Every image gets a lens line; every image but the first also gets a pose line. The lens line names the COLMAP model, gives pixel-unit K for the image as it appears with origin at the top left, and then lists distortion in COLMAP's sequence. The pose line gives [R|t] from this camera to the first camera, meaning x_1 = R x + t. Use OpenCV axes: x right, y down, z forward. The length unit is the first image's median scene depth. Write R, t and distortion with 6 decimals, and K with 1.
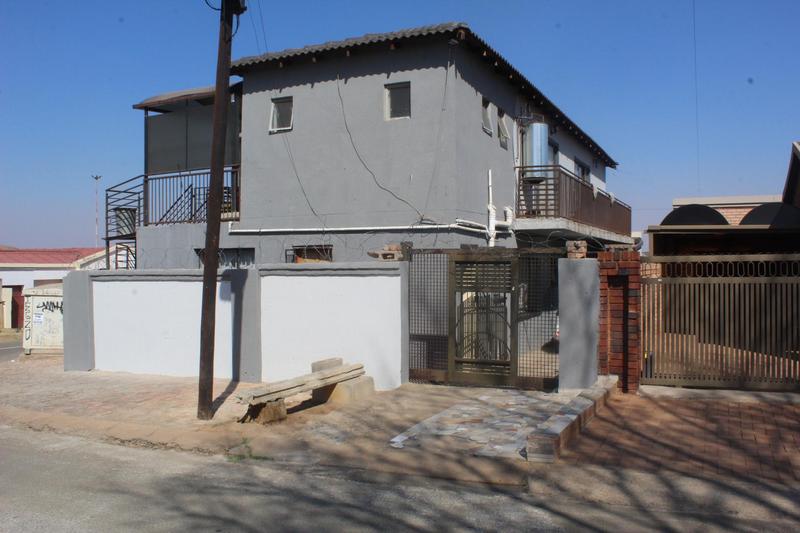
lens RADIAL K [[697.6, 0, 400.0], [0, 697.6, 266.5], [0, 0, 1]] dist [-0.161086, 0.142706]
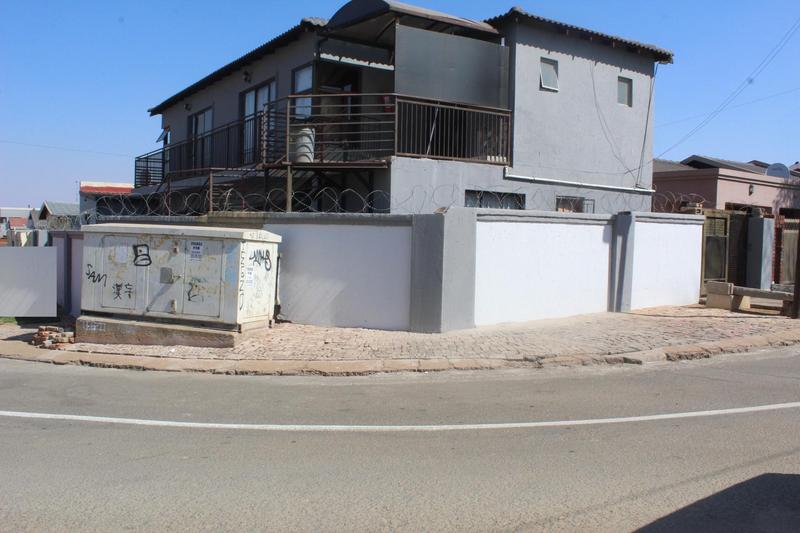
lens RADIAL K [[697.6, 0, 400.0], [0, 697.6, 266.5], [0, 0, 1]] dist [-0.161086, 0.142706]
pose [[0.523802, -0.024749, 0.851480, -1.259163], [-0.022524, 0.998826, 0.042887, 0.043600], [-0.851542, -0.041643, 0.522630, 0.635175]]
